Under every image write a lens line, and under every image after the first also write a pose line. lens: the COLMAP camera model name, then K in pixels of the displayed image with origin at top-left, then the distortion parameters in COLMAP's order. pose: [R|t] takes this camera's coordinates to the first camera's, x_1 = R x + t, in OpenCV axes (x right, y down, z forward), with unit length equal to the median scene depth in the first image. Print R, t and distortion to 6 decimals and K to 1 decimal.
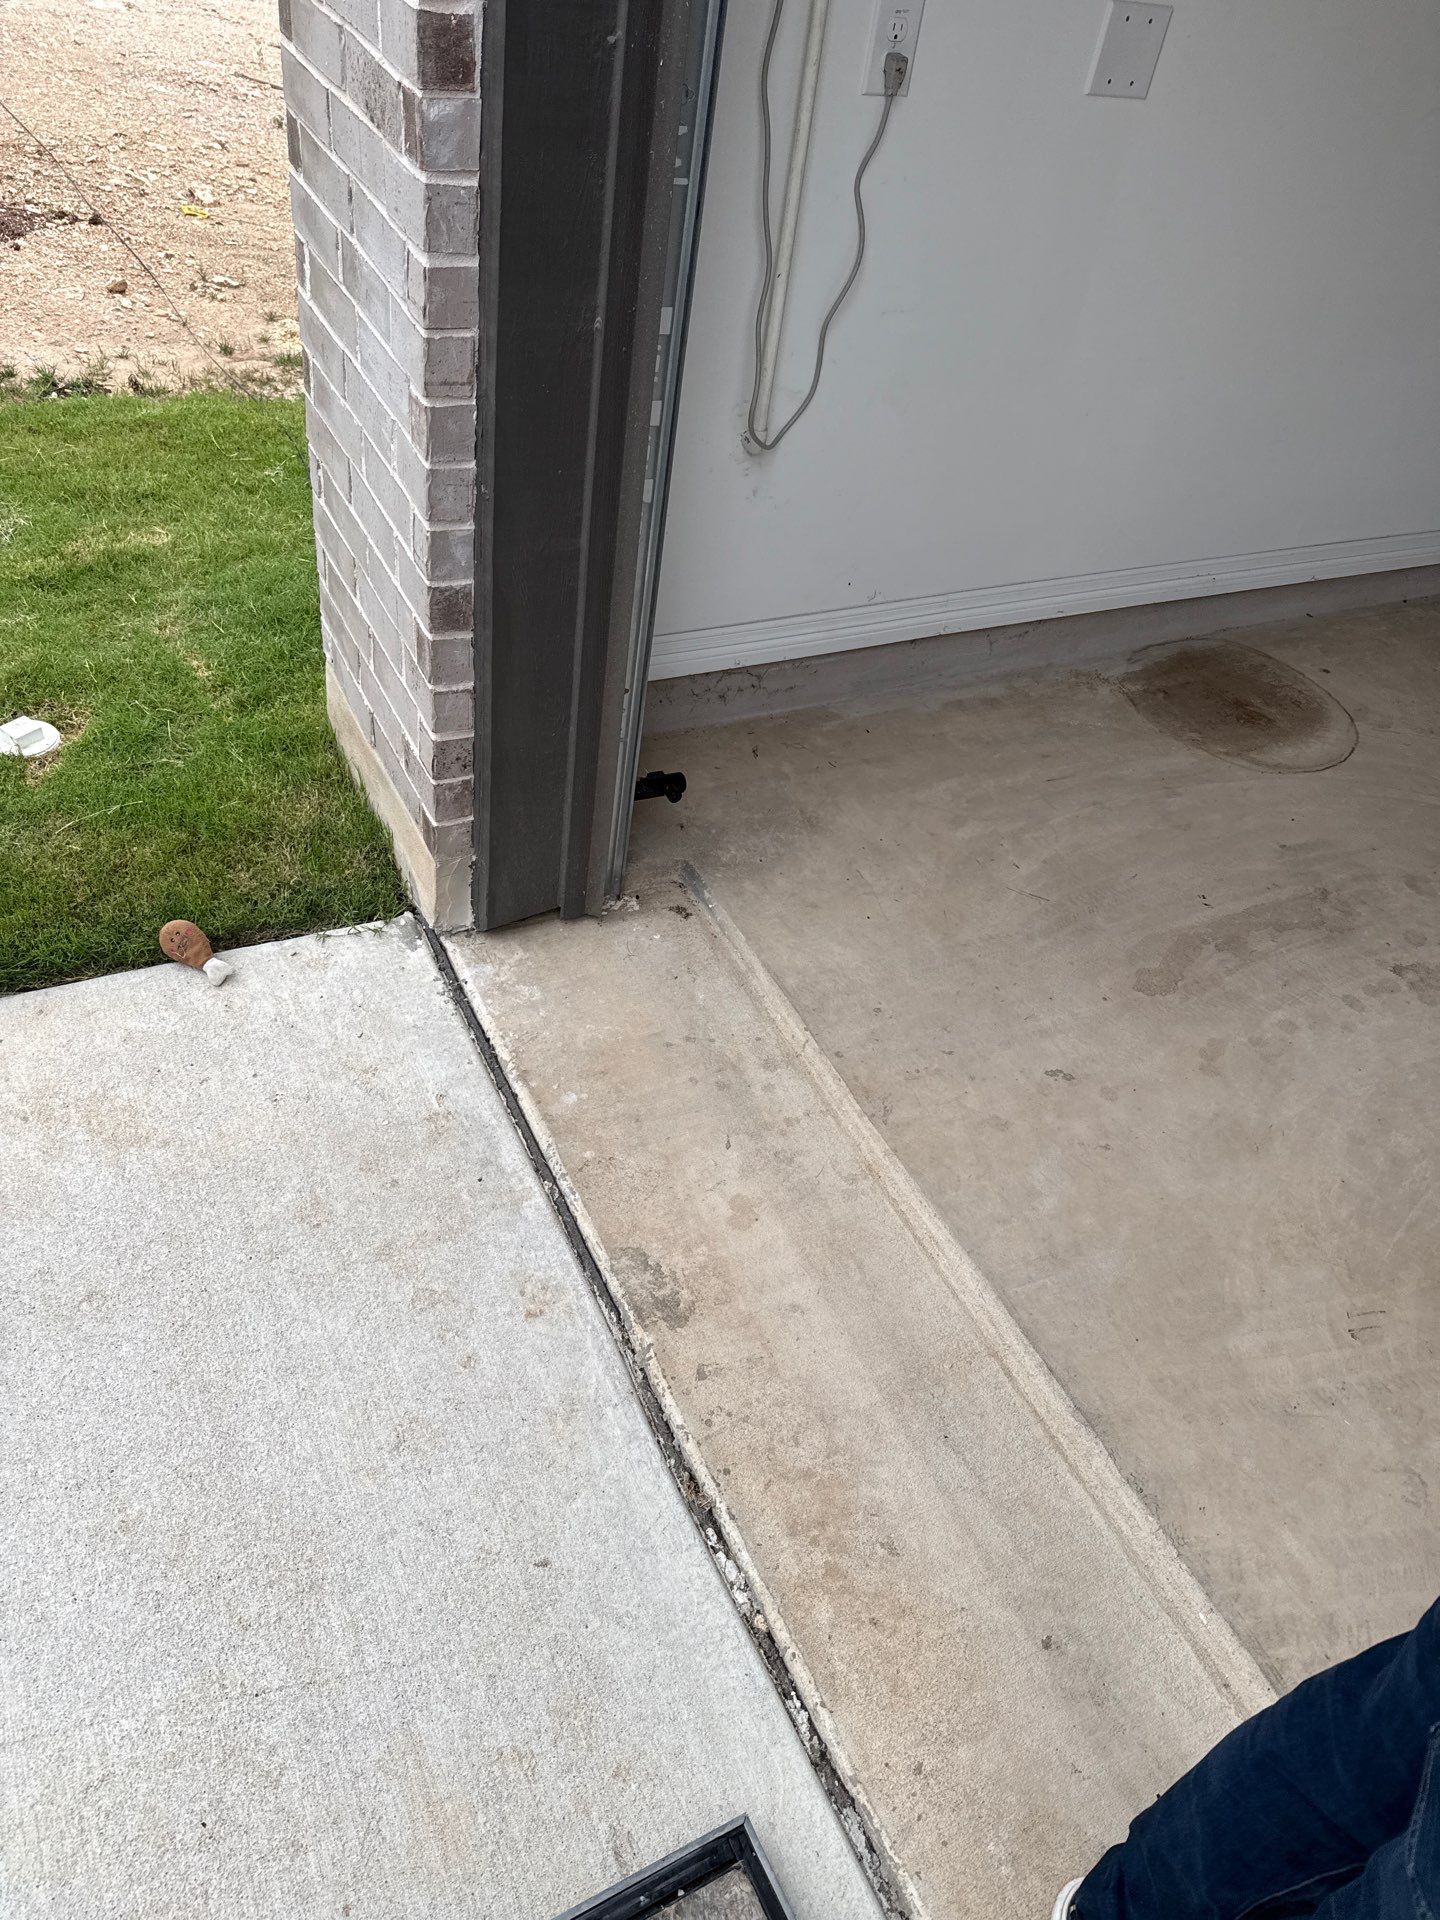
lens RADIAL K [[1355.2, 0, 725.6], [0, 1355.2, 956.2], [0, 0, 1]] dist [0.143748, -0.246954]
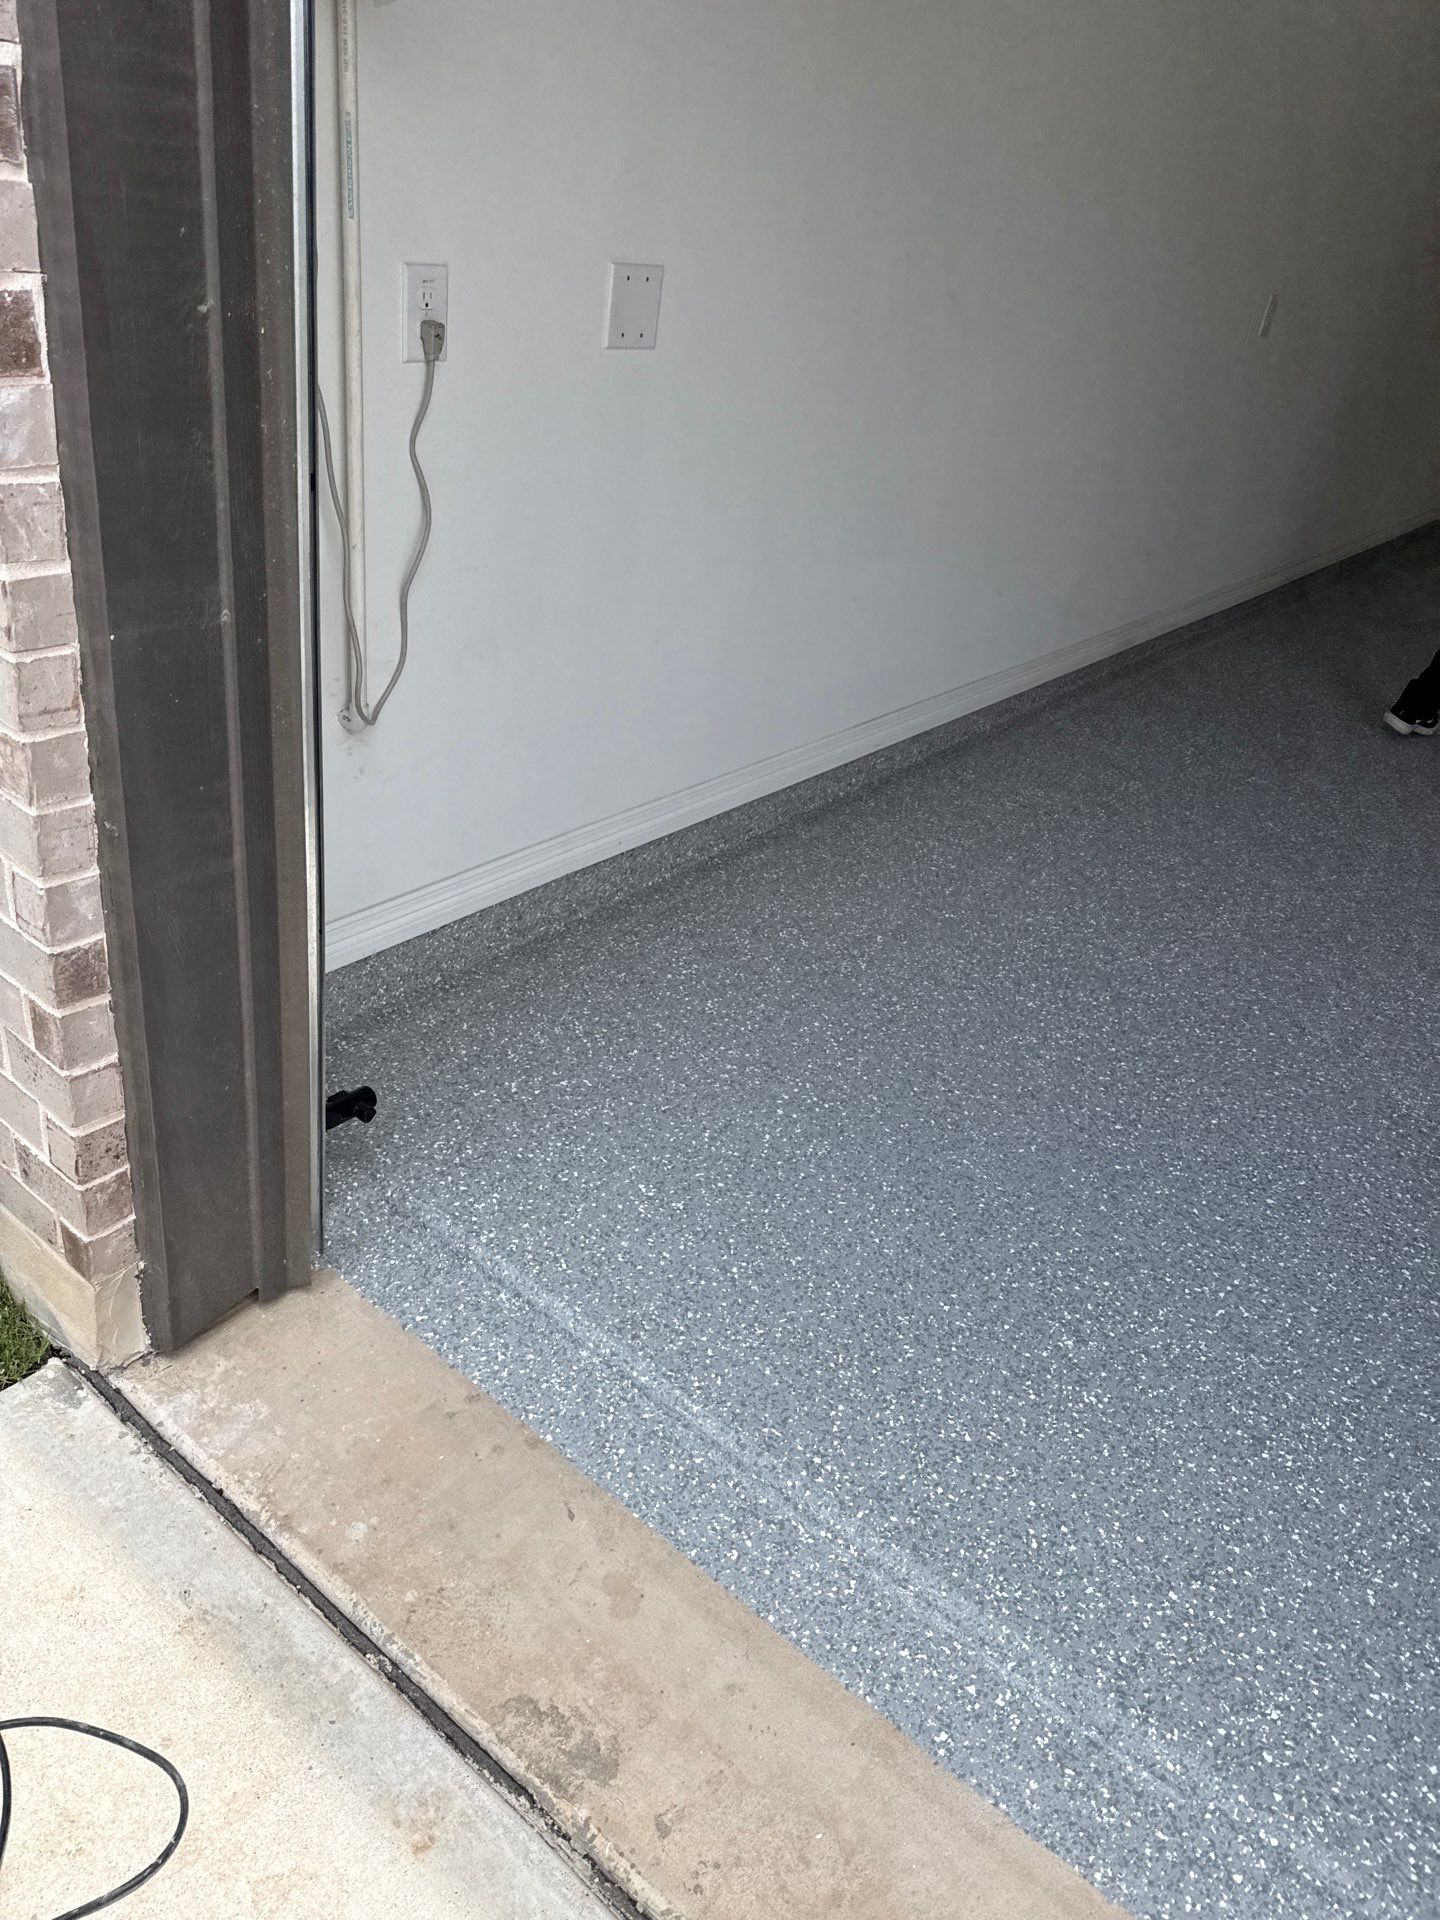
lens RADIAL K [[1364.3, 0, 730.0], [0, 1364.3, 923.3], [0, 0, 1]] dist [0.004431, -0.007775]
pose [[0.900472, -0.220868, 0.374658, -0.142265], [0.283432, 0.951412, -0.120339, -0.074544], [-0.329875, 0.214552, 0.919321, 0.135296]]
